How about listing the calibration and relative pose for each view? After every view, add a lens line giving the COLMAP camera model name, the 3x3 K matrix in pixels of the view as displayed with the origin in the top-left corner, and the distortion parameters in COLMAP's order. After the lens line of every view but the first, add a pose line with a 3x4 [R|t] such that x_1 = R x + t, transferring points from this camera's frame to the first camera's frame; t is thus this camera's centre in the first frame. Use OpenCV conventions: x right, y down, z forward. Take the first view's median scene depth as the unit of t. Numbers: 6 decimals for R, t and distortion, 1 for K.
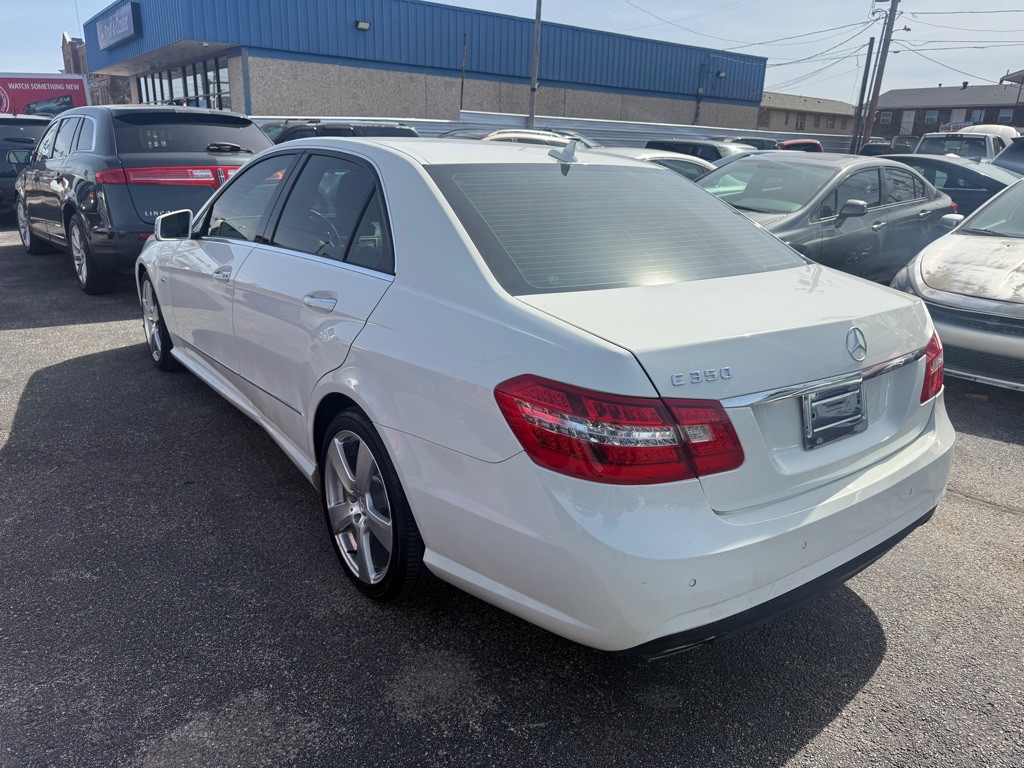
lens RADIAL K [[729.7, 0, 512.0], [0, 729.7, 384.0], [0, 0, 1]] dist [0.005735, -0.001784]
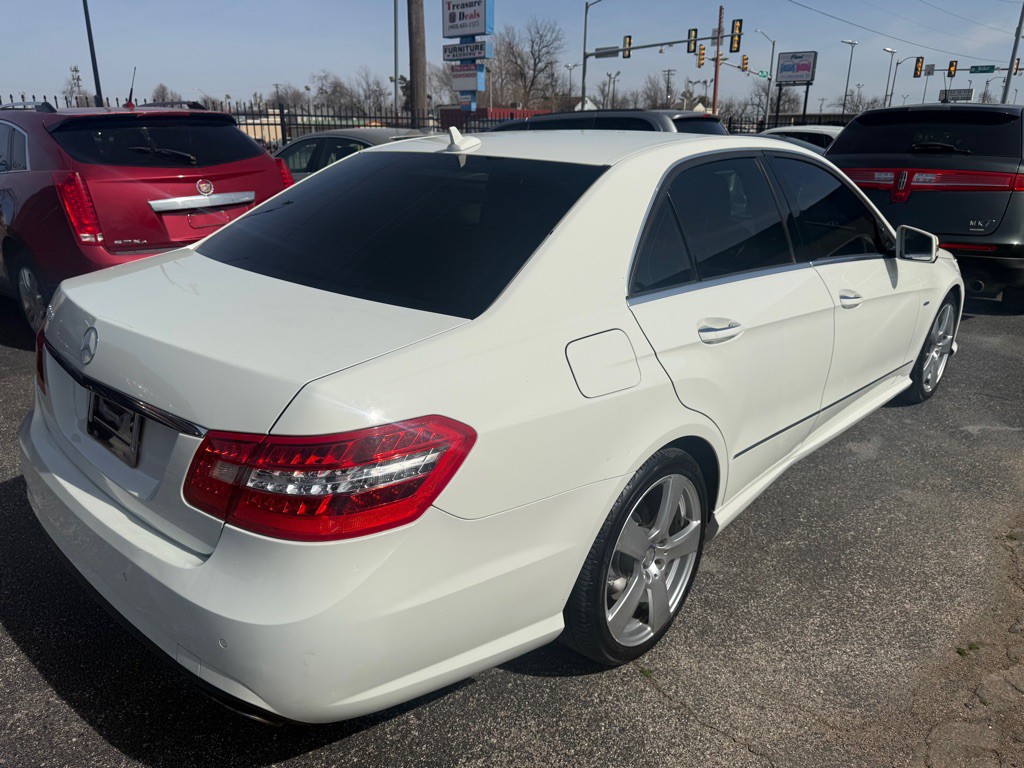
lens RADIAL K [[732.1, 0, 516.6], [0, 732.1, 384.2], [0, 0, 1]] dist [0.010792, -0.012483]
pose [[0.187064, 0.290980, -0.938263, 0.152662], [-0.302318, 0.925821, 0.226847, -0.039901], [0.934672, 0.241219, 0.261156, 0.135037]]
